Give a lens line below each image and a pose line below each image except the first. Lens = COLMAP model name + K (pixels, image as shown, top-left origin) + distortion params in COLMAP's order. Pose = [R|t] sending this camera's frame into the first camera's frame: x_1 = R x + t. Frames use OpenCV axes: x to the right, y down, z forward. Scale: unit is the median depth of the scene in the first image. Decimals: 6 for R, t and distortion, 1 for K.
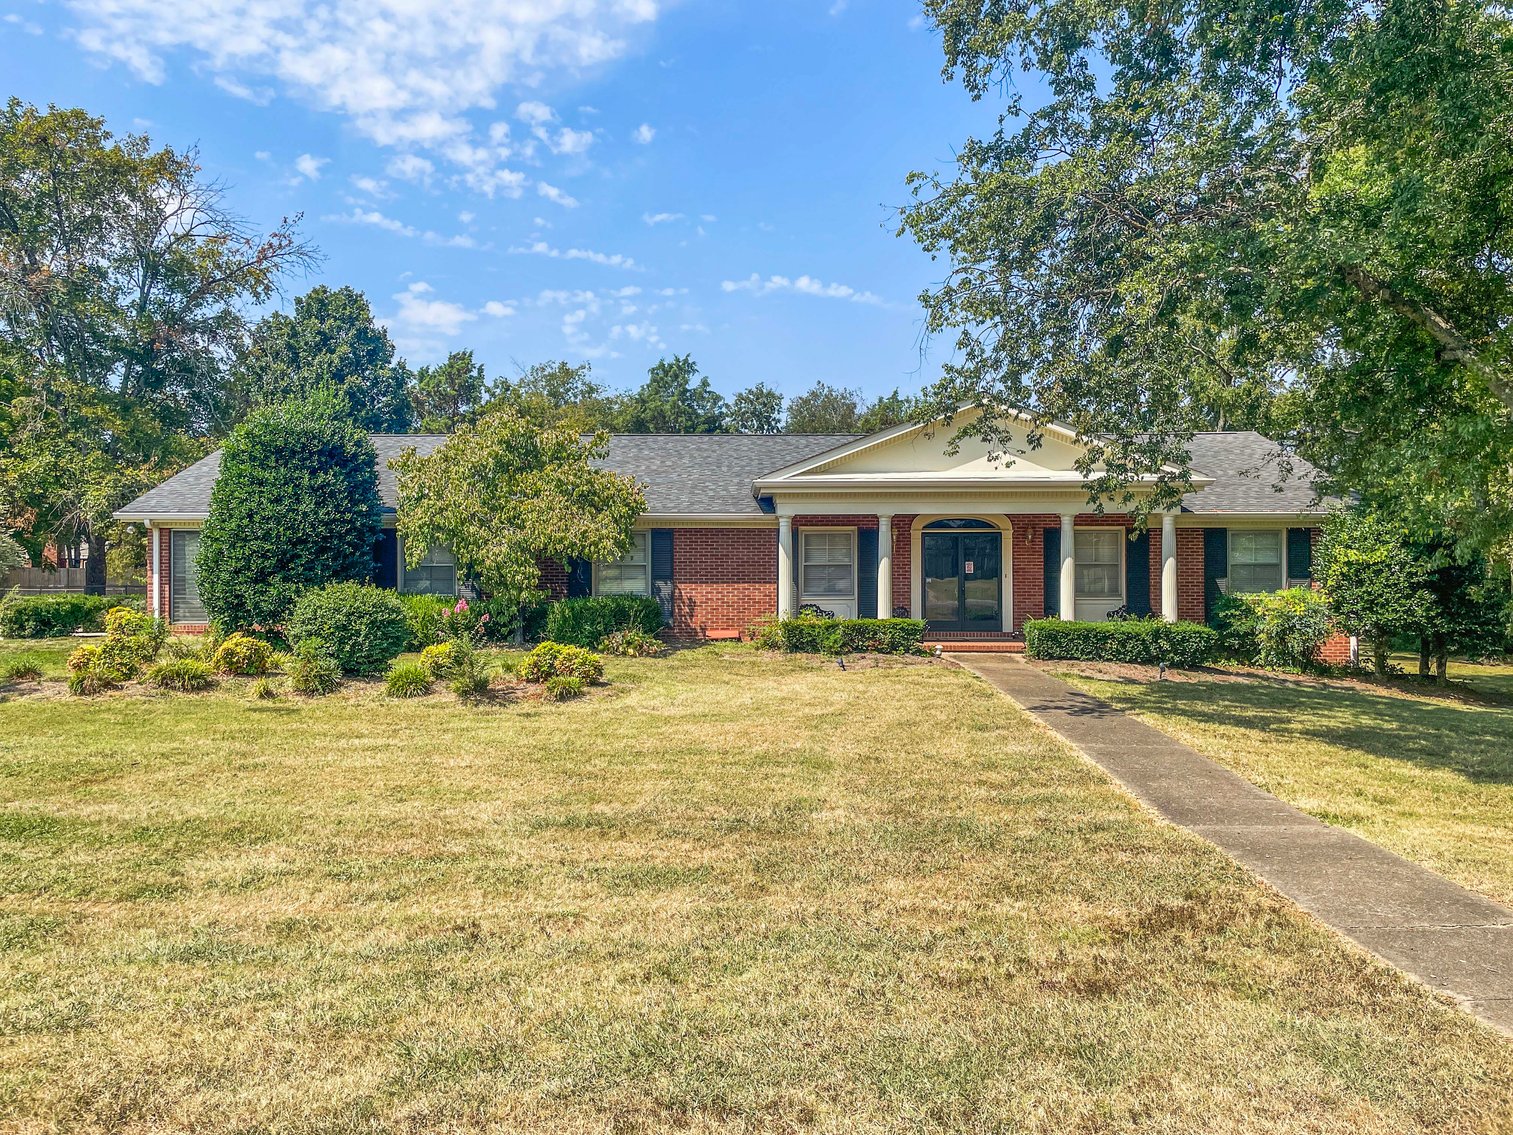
lens RADIAL K [[1088.5, 0, 755.2], [0, 1088.5, 533.9], [0, 0, 1]] dist [0.077662, -0.090679]
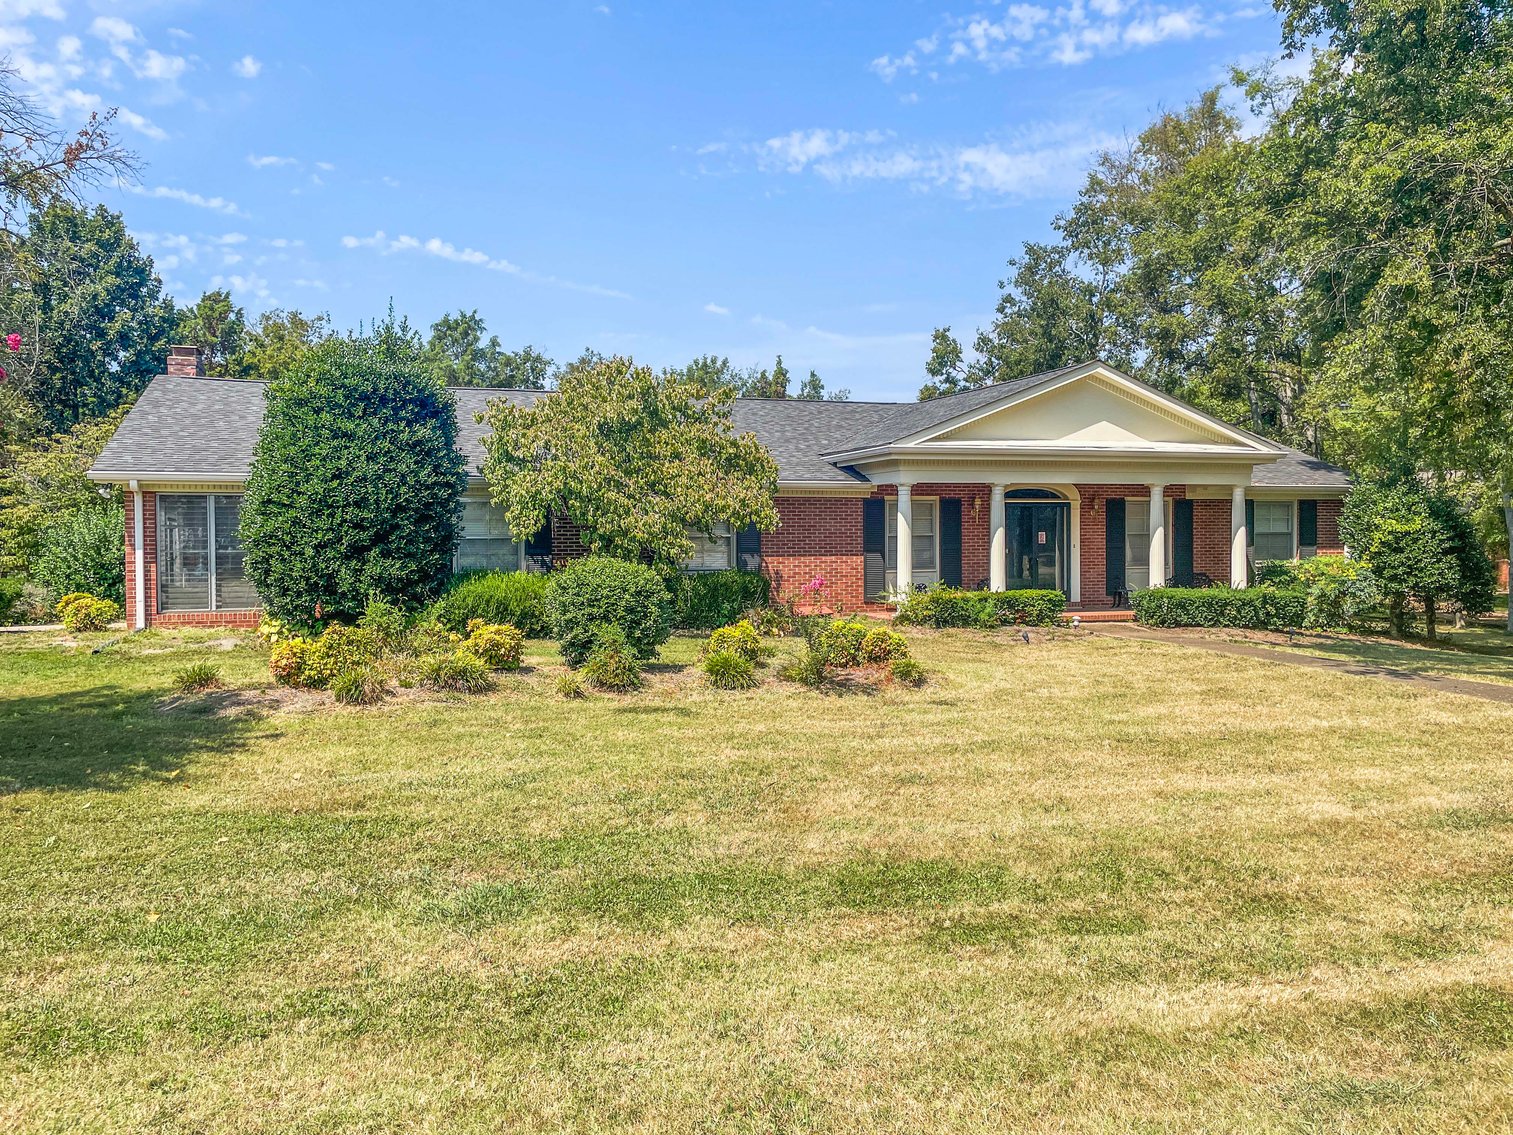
lens RADIAL K [[1088.5, 0, 755.2], [0, 1088.5, 533.9], [0, 0, 1]] dist [0.077662, -0.090679]
pose [[0.956187, -0.003412, 0.292737, -0.383286], [-0.003860, 0.999698, 0.024258, 0.004560], [-0.292732, -0.024325, 0.955885, 0.132871]]
